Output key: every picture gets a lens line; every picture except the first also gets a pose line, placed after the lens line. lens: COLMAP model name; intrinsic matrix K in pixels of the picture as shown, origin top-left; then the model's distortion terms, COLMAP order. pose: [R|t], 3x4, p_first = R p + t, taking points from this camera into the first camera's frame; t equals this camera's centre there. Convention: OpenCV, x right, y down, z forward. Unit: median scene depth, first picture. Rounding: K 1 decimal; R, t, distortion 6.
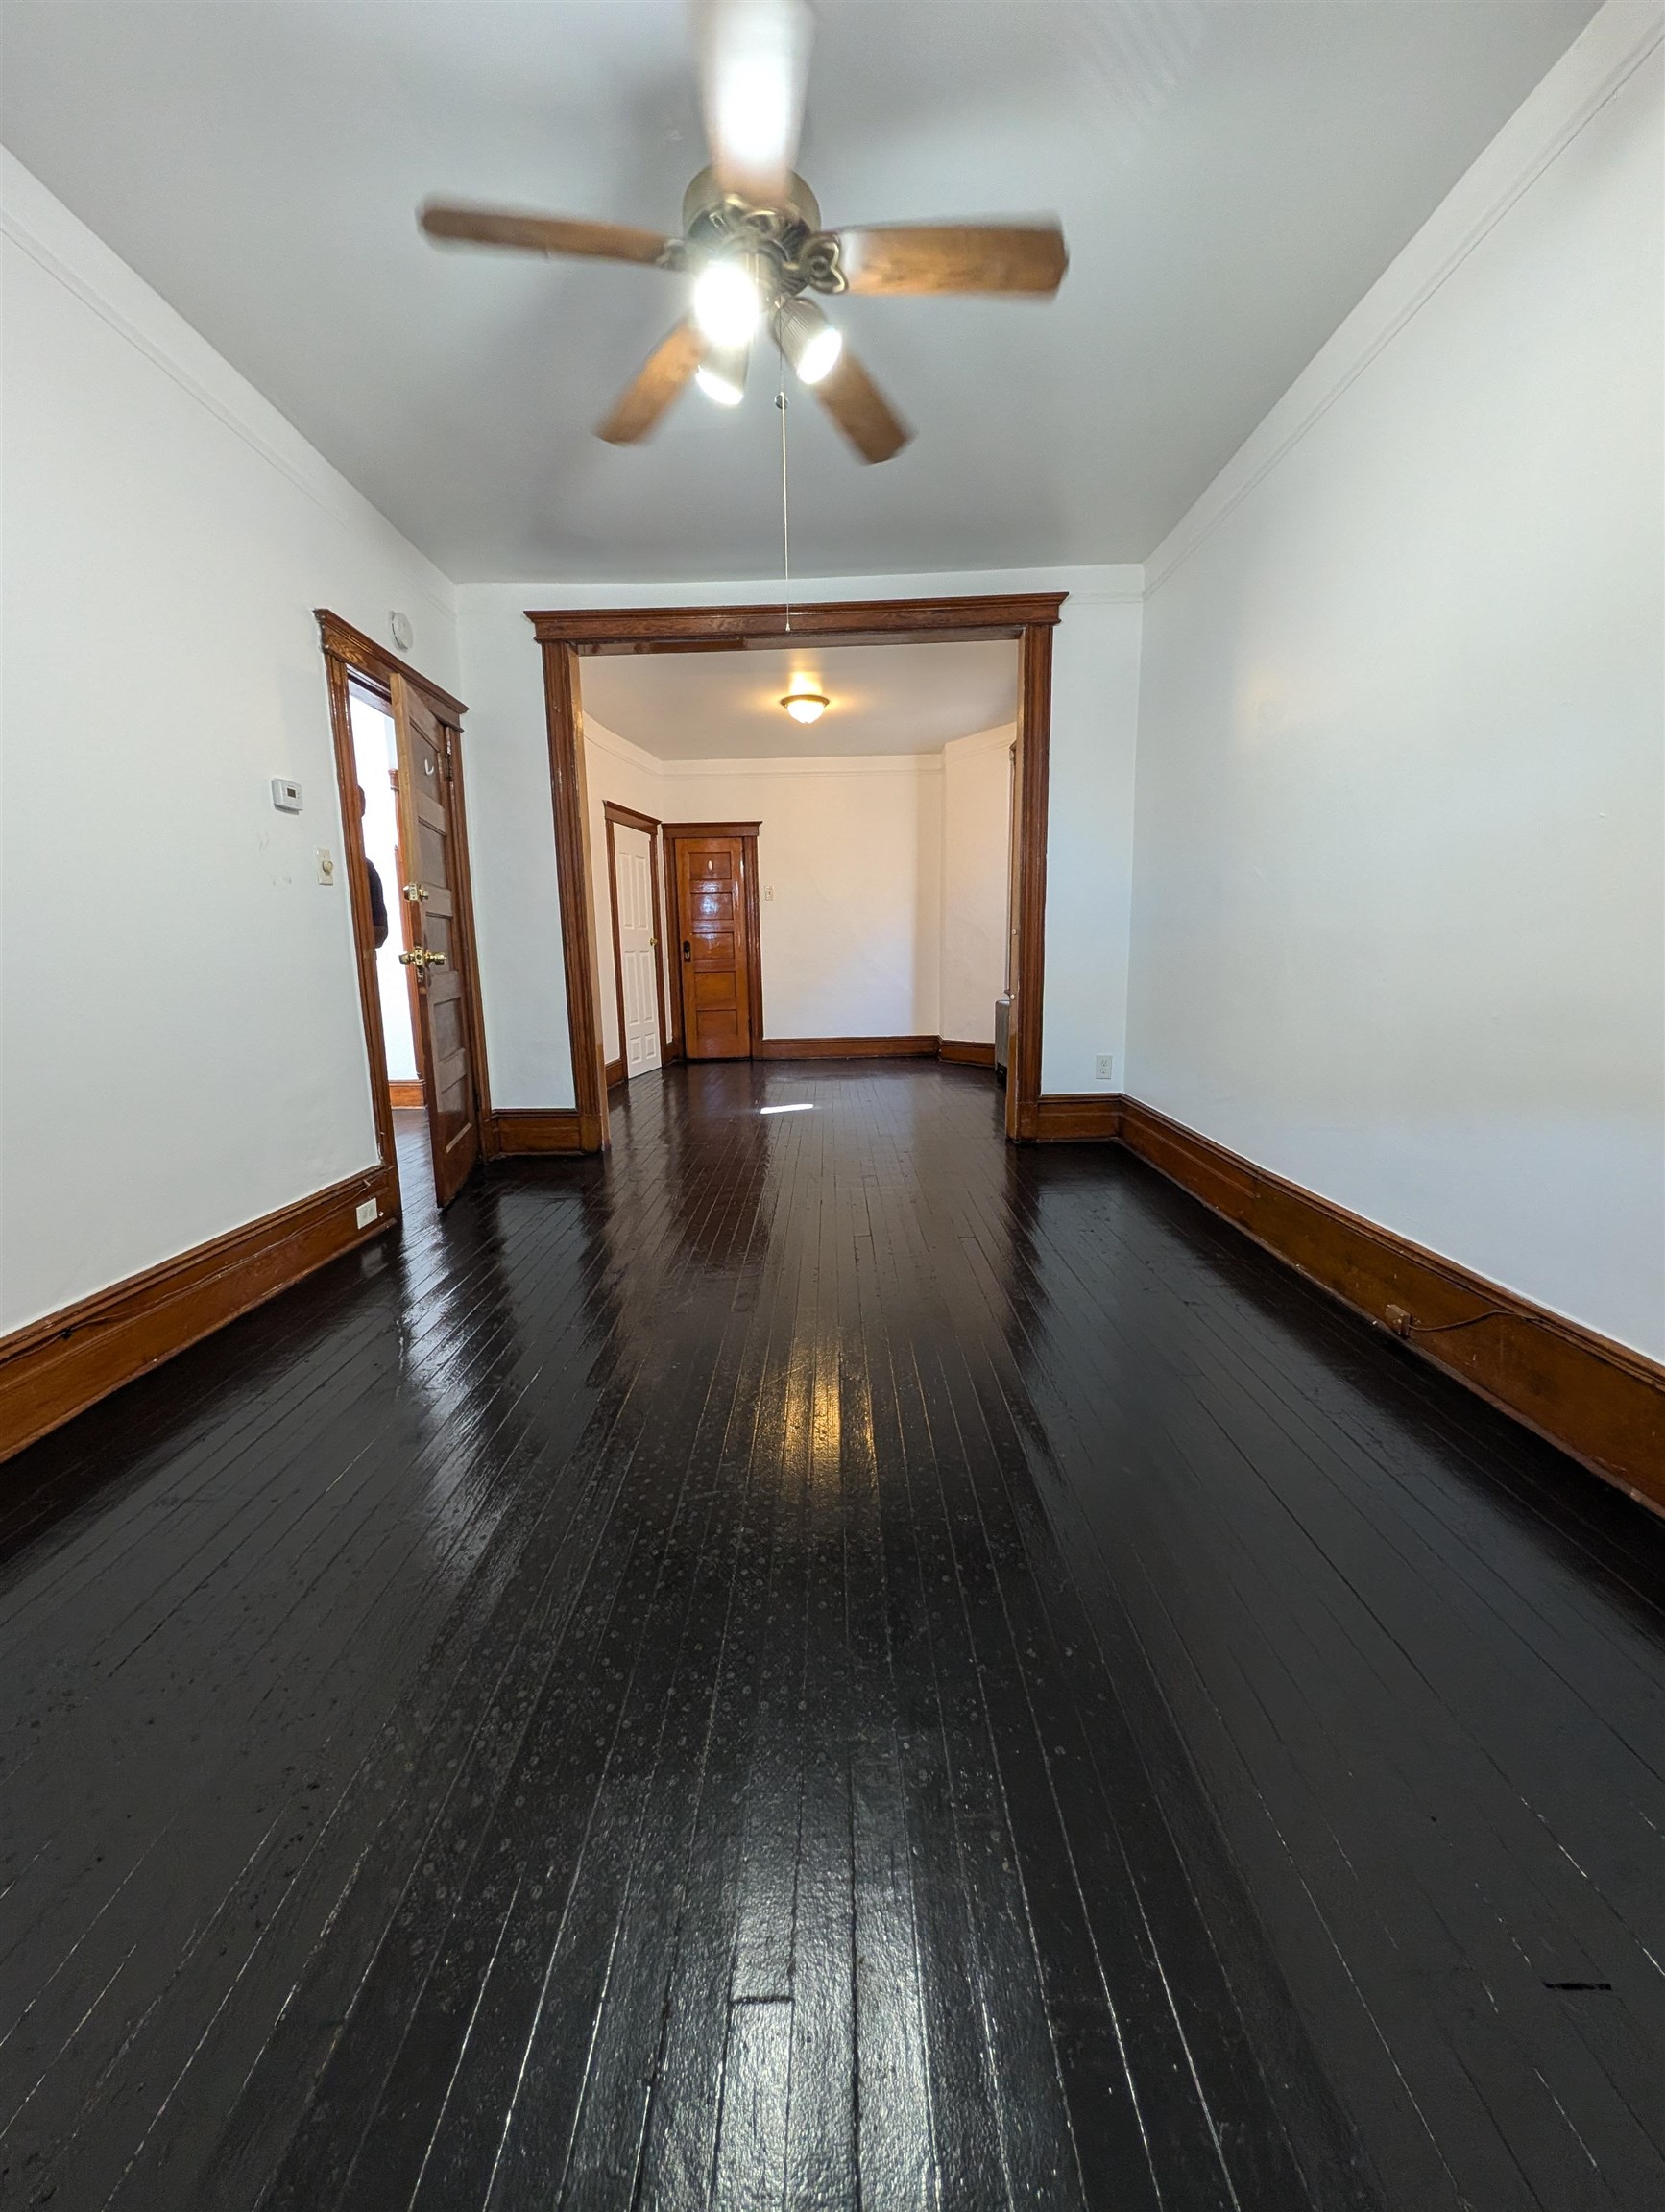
lens RADIAL K [[859.3, 0, 830.9], [0, 859.3, 1103.0], [0, 0, 1]] dist [0.000074, 0.000004]
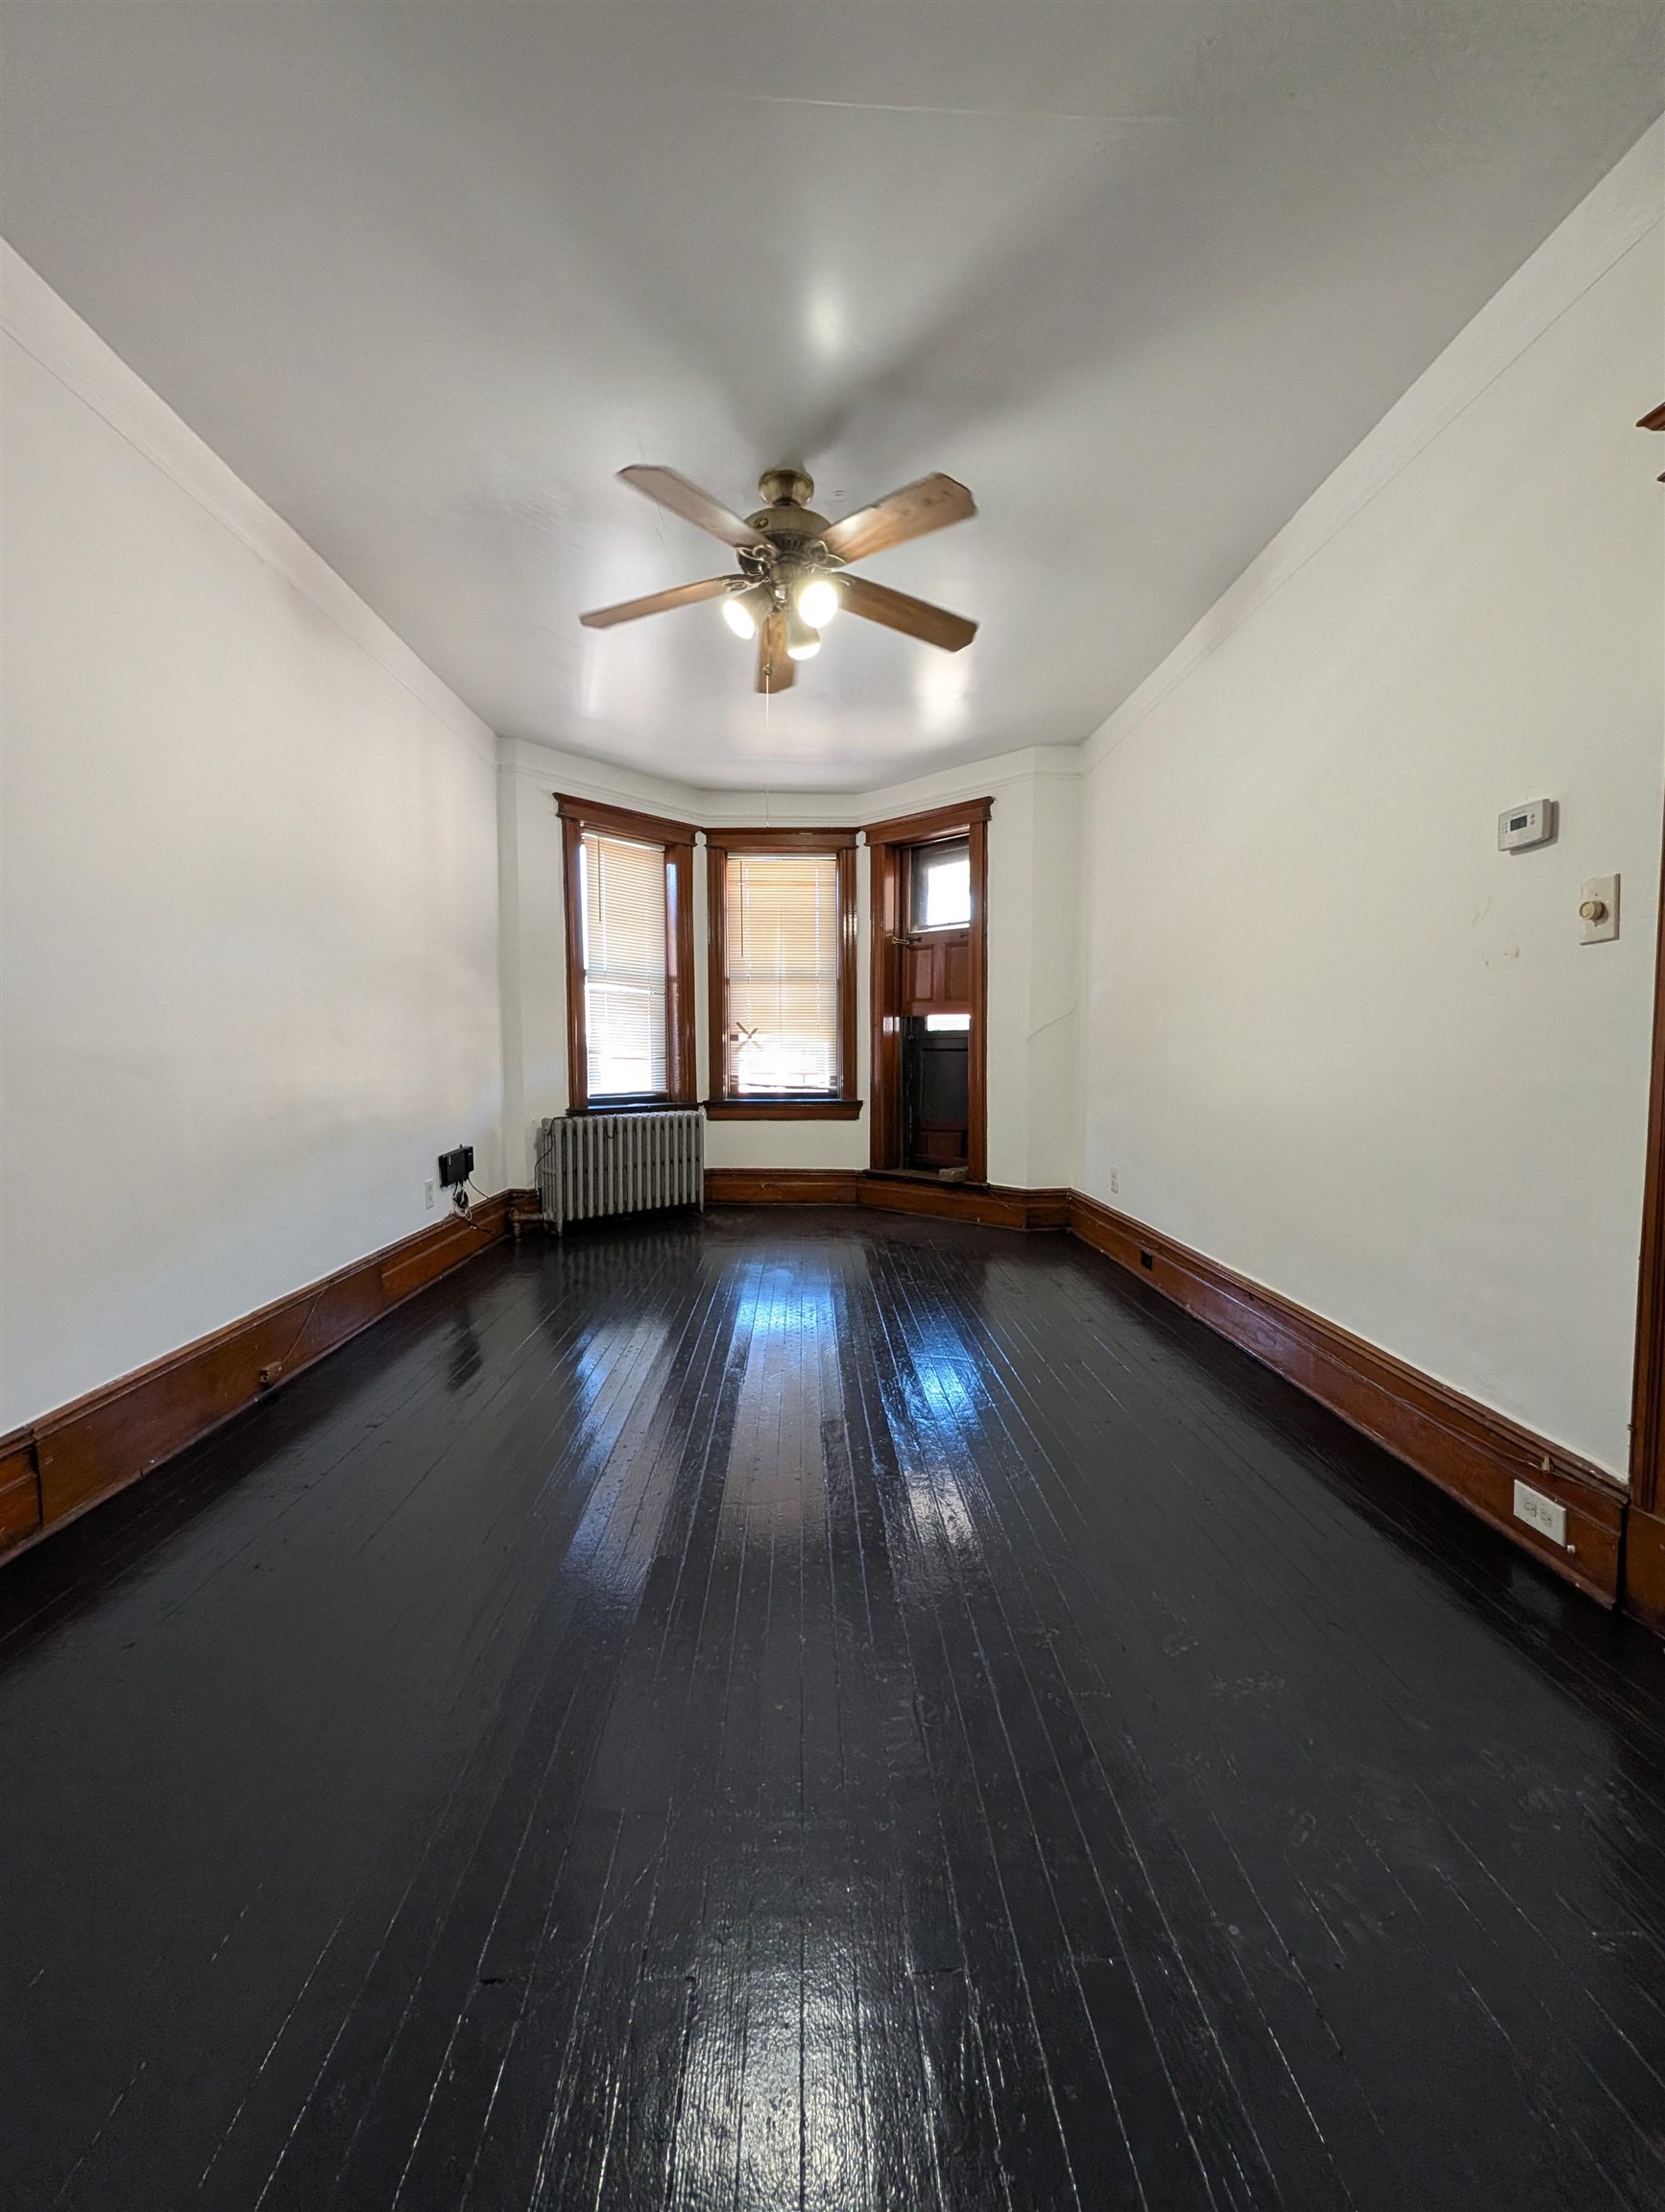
lens RADIAL K [[859.3, 0, 831.2], [0, 859.3, 1100.8], [0, 0, 1]] dist [0.000074, 0.000004]
pose [[-0.999318, 0.017465, -0.032531, -0.065135], [0.009300, 0.971709, 0.235997, -0.303778], [0.035732, 0.235533, -0.971209, 1.632429]]
